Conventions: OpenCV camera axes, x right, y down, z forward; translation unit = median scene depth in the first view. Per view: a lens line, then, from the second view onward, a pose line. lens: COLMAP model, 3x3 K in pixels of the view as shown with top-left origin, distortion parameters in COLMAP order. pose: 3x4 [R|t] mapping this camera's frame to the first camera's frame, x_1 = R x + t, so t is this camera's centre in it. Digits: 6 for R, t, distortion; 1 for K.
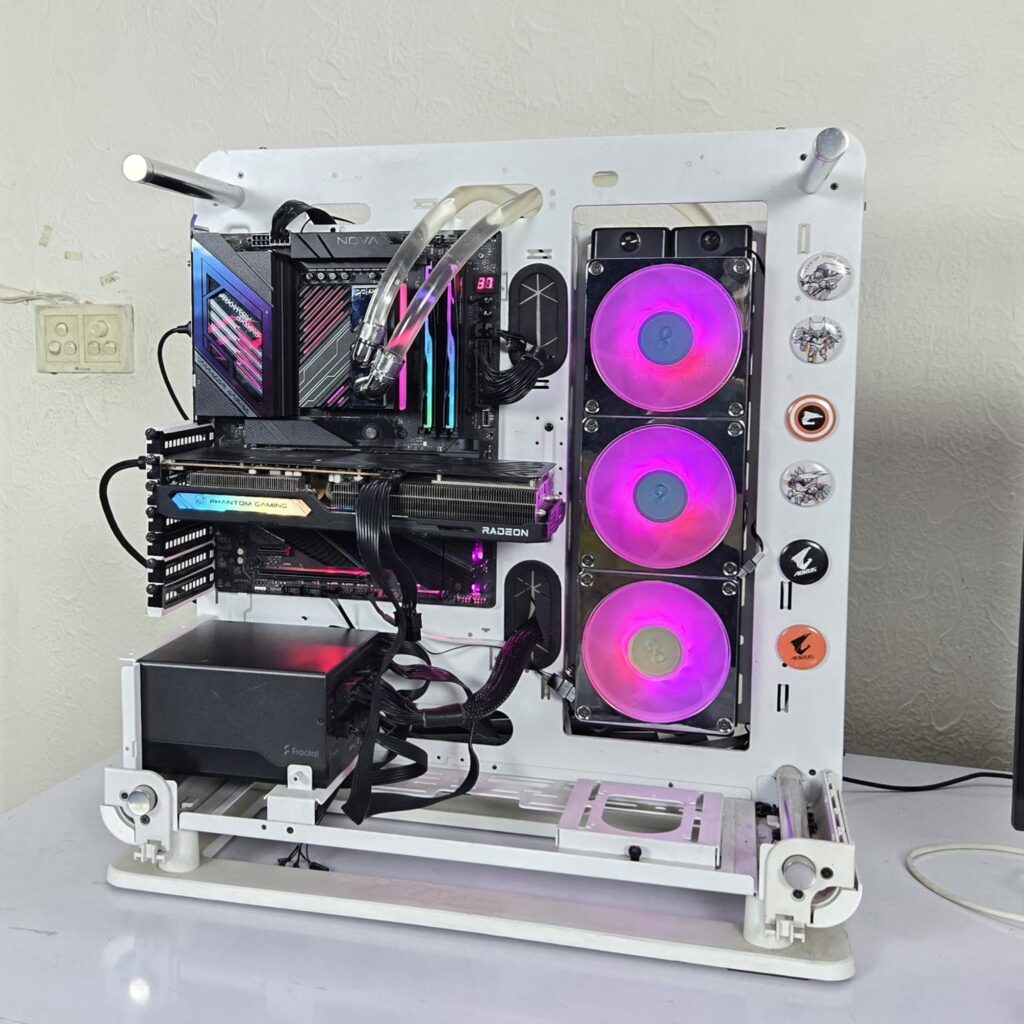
lens RADIAL K [[1403.1, 0, 361.4], [0, 1403.1, 449.3], [0, 0, 1]] dist [0.080511, 0.000000]
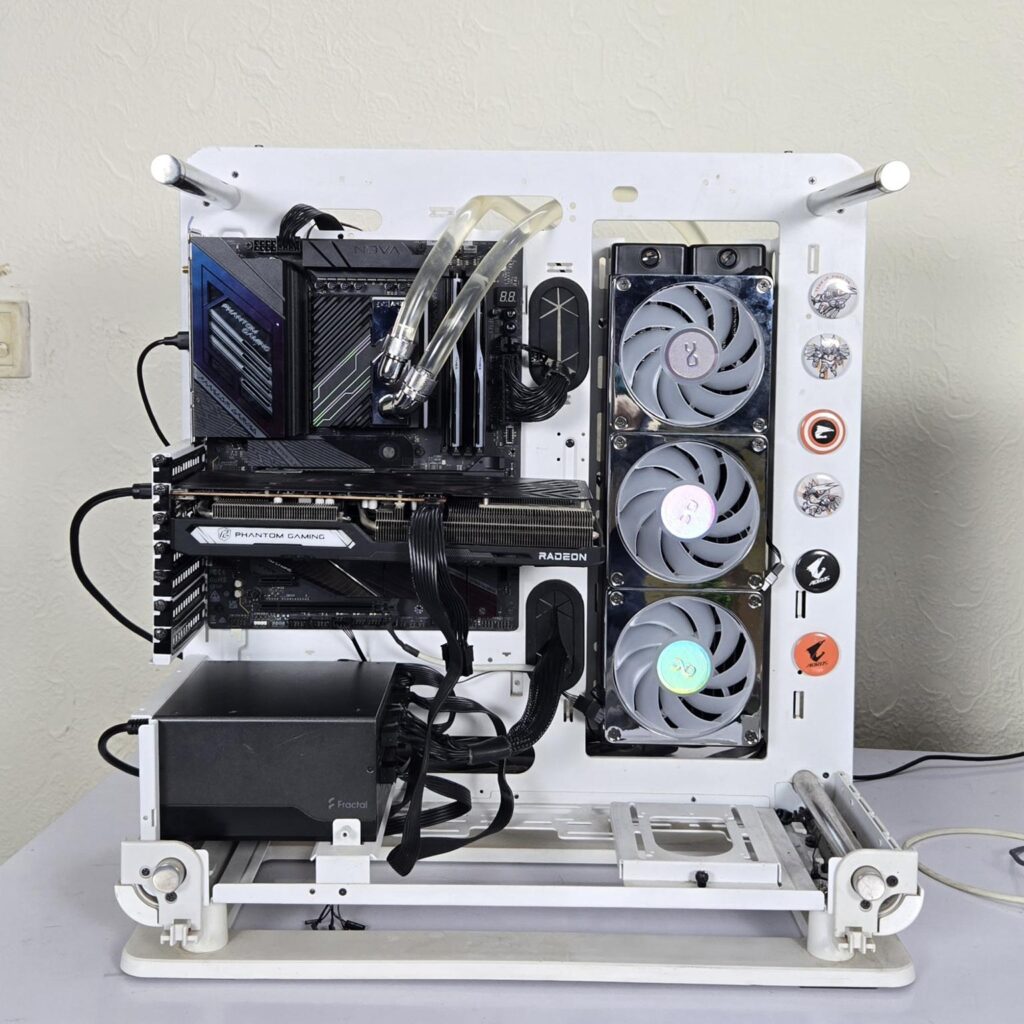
lens RADIAL K [[1403.1, 0, 528.2], [0, 1403.1, 408.4], [0, 0, 1]] dist [0.080511, 0.000000]
pose [[0.961128, -0.012465, 0.275822, -0.170895], [0.016016, 0.999815, -0.010628, -0.031162], [-0.275638, 0.014632, 0.961150, 0.067391]]
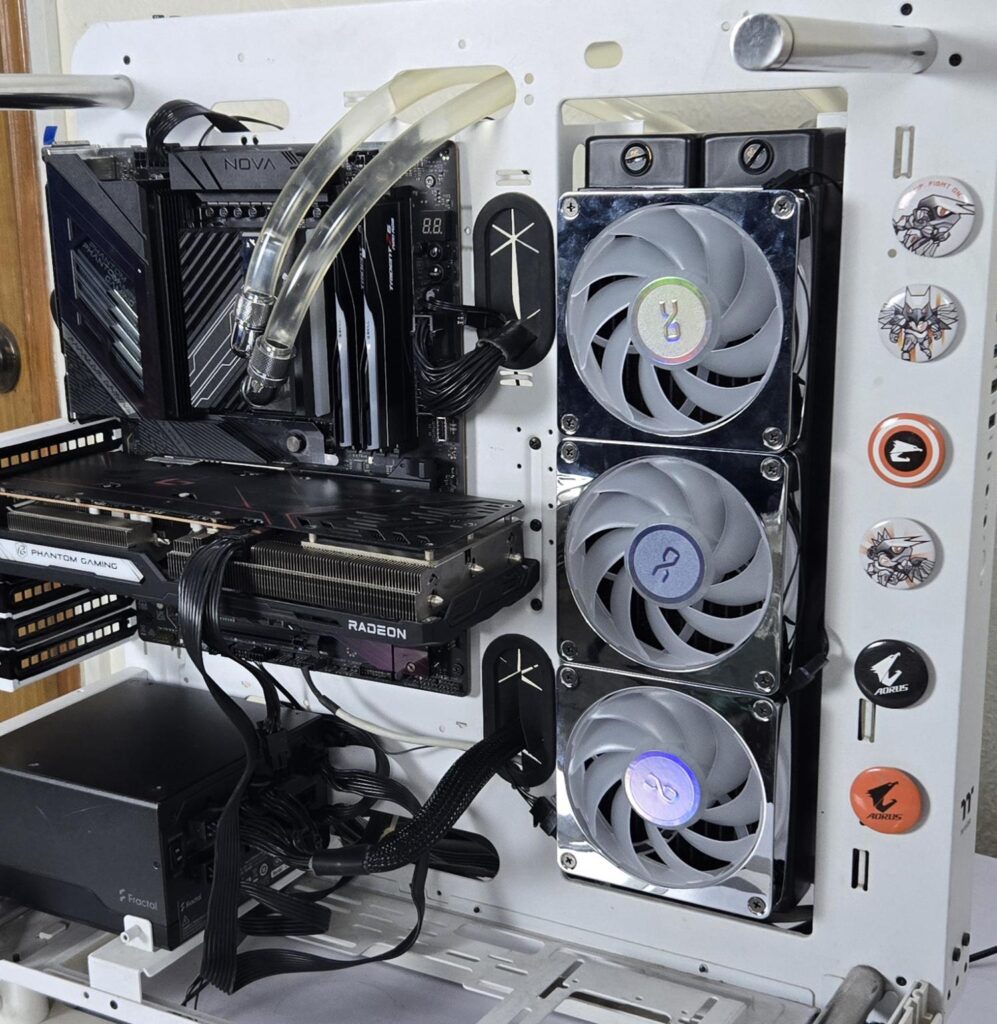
lens RADIAL K [[1685.1, 0, 410.0], [0, 1685.1, 585.7], [0, 0, 1]] dist [0.061898, 0.000000]
pose [[0.956958, 0.042720, -0.287064, 0.320242], [0.014250, 0.980999, 0.193490, -0.108805], [0.289875, -0.189253, 0.938166, 0.228522]]
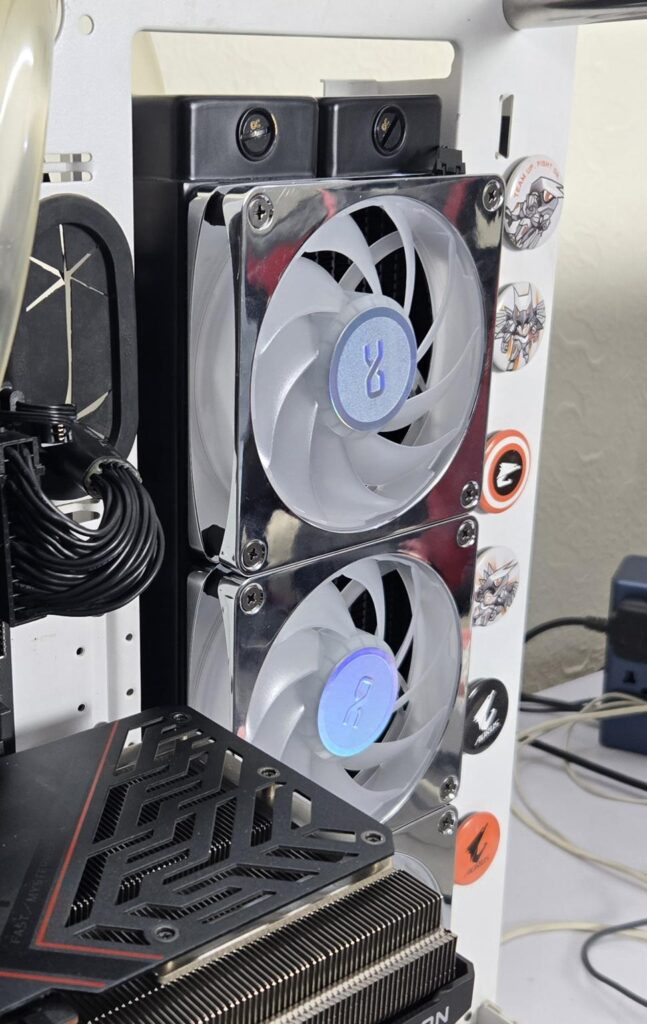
lens RADIAL K [[1264.9, 0, 185.9], [0, 1264.9, 528.3], [0, 0, 1]] dist [0.061345, 0.000000]
pose [[0.595962, -0.258612, 0.760230, -0.128394], [0.070265, 0.959885, 0.271447, -0.139907], [-0.799933, -0.108355, 0.590226, 0.794690]]
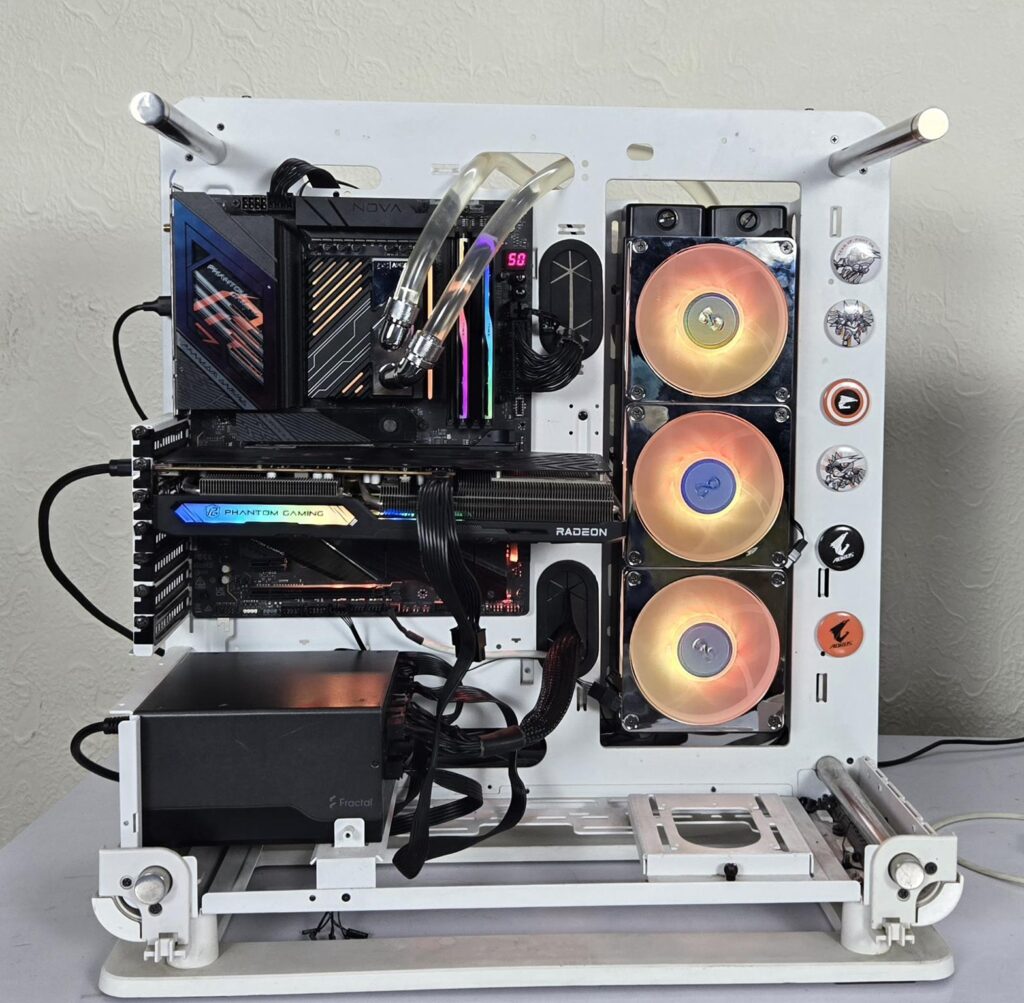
lens RADIAL K [[1401.0, 0, 598.7], [0, 1401.0, 404.4], [0, 0, 1]] dist [0.072363, 0.000000]
pose [[0.939863, -0.015810, 0.341185, -0.178413], [0.022120, 0.999649, -0.014612, -0.009736], [-0.340834, 0.021280, 0.939883, 0.131665]]
